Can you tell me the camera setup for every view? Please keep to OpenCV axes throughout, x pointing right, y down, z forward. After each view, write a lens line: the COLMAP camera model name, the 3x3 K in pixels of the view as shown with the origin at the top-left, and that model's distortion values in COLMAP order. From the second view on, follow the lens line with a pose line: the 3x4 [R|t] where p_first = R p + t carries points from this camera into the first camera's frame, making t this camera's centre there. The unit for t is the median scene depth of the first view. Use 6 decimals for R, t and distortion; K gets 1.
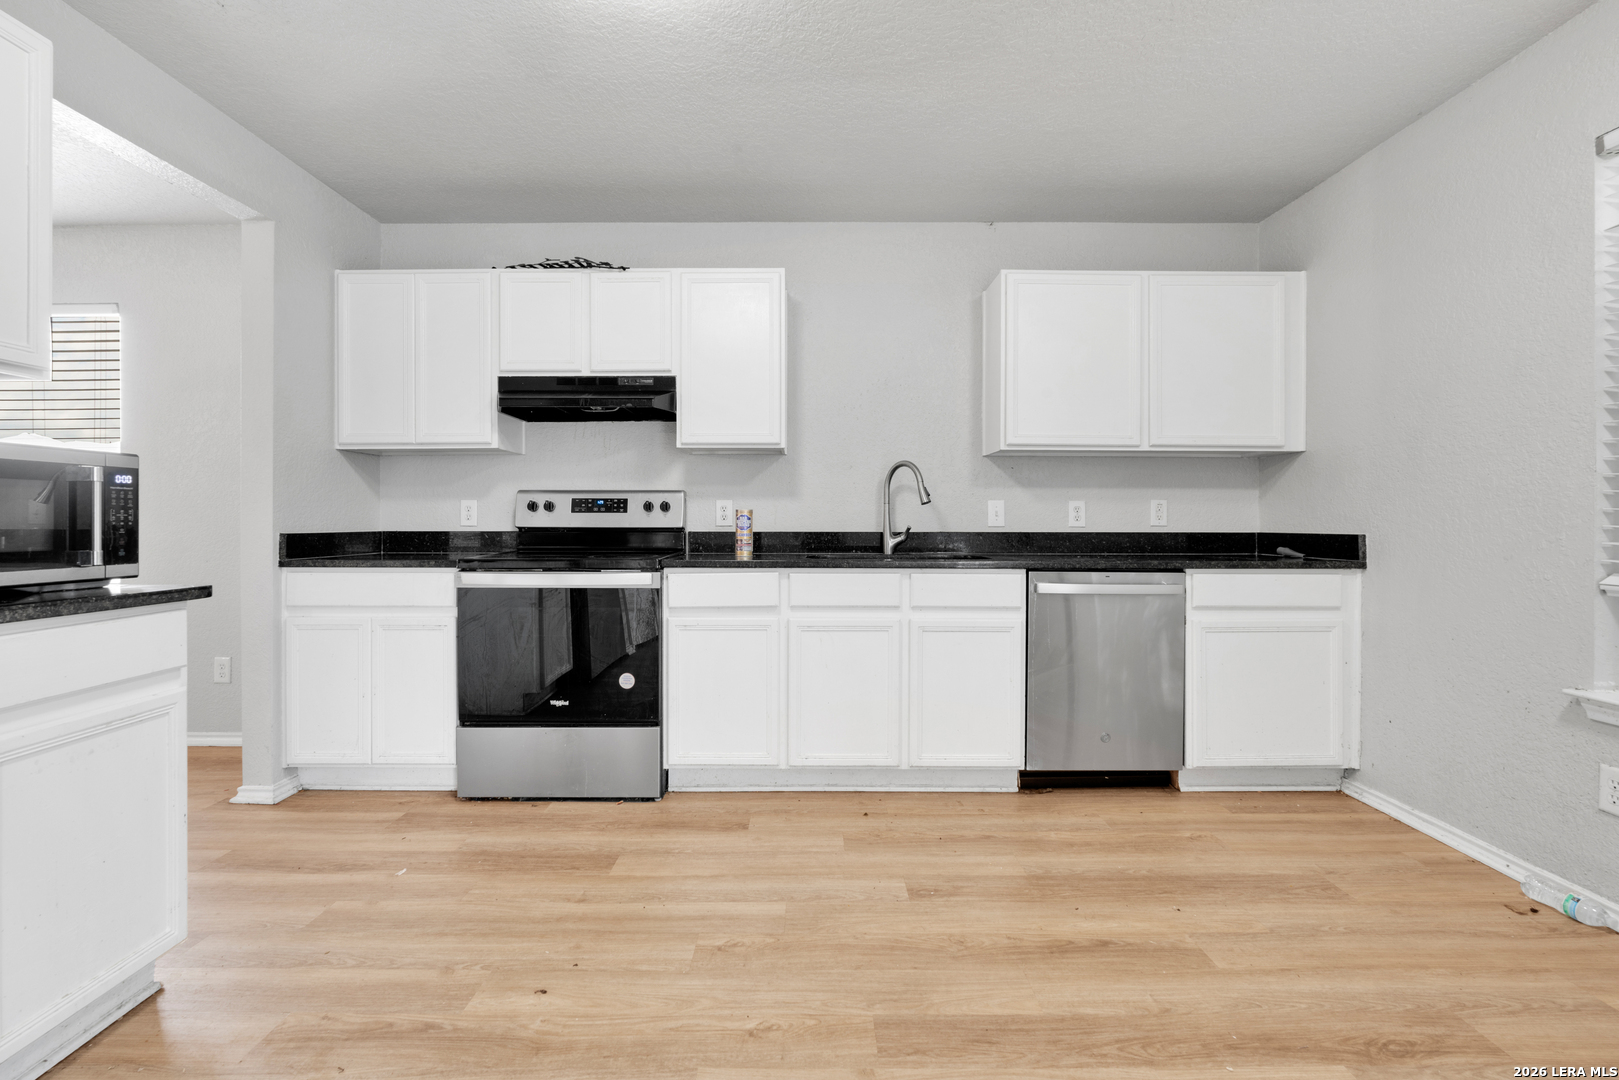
lens RADIAL K [[720.6, 0, 806.1], [0, 720.6, 520.2], [0, 0, 1]] dist [-0.001701, -0.000198]
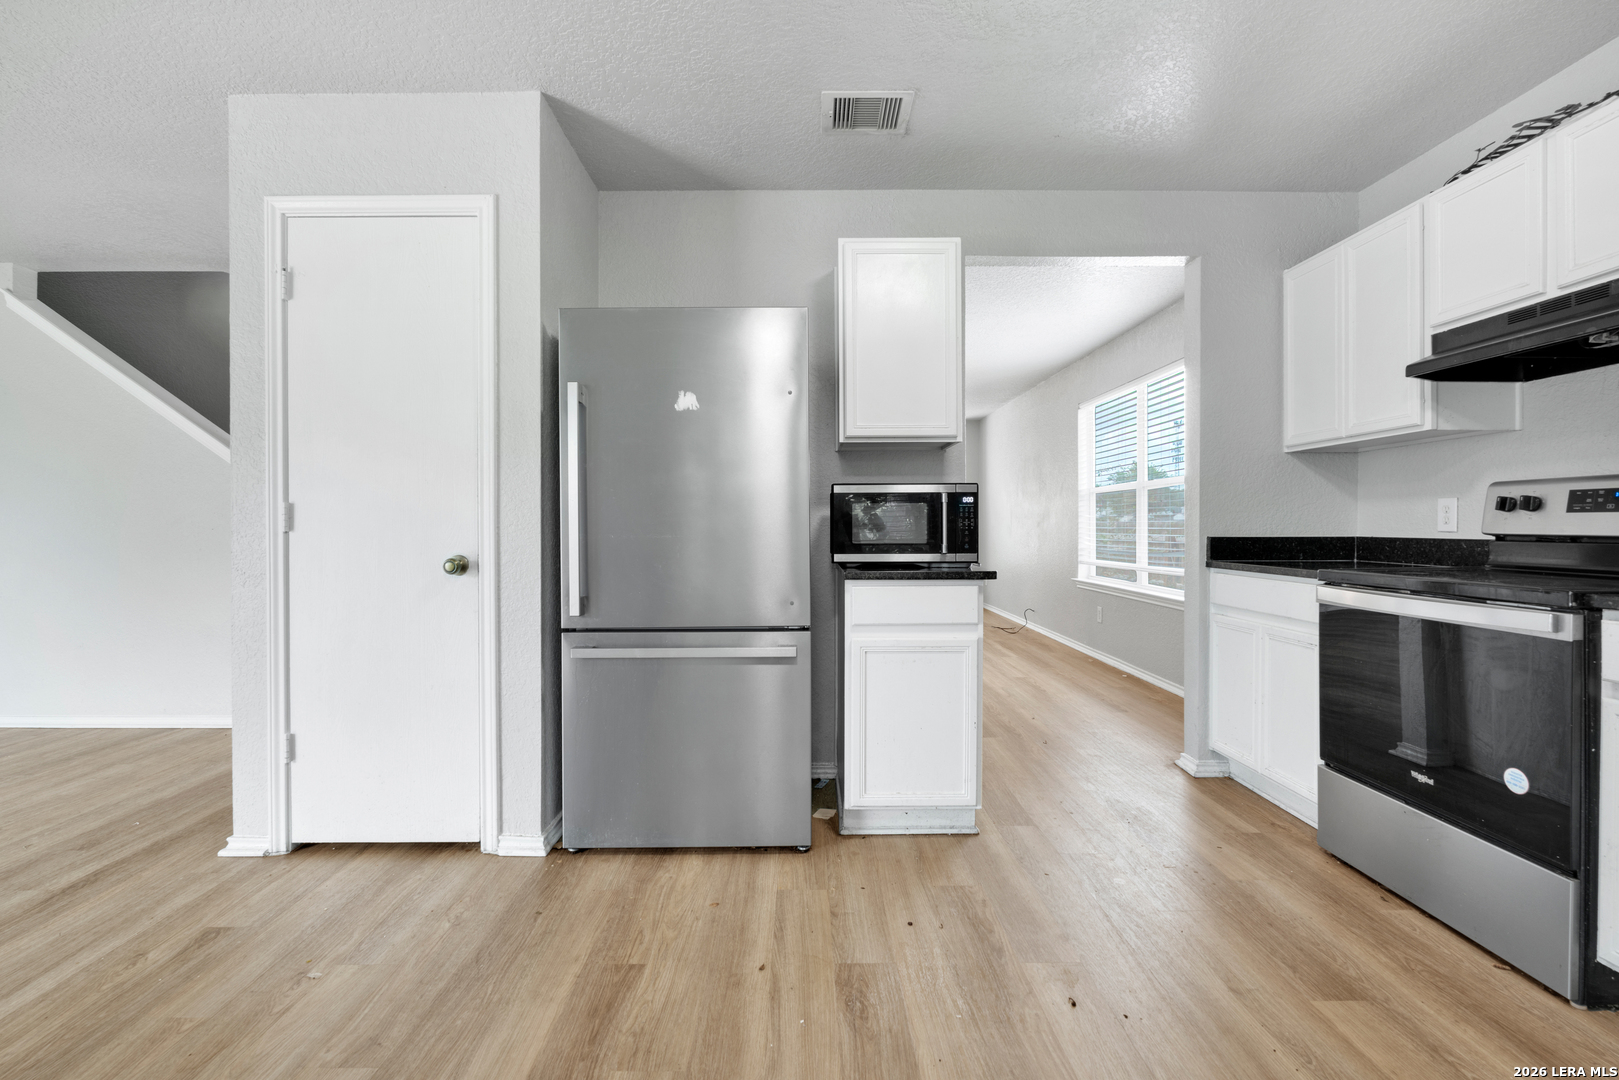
lens RADIAL K [[720.6, 0, 810.8], [0, 720.6, 534.0], [0, 0, 1]] dist [-0.001701, -0.000198]
pose [[0.003070, 0.011410, -0.999930, 0.370601], [0.002740, 0.999931, 0.011419, -0.000371], [0.999992, -0.002775, 0.003039, 0.386509]]
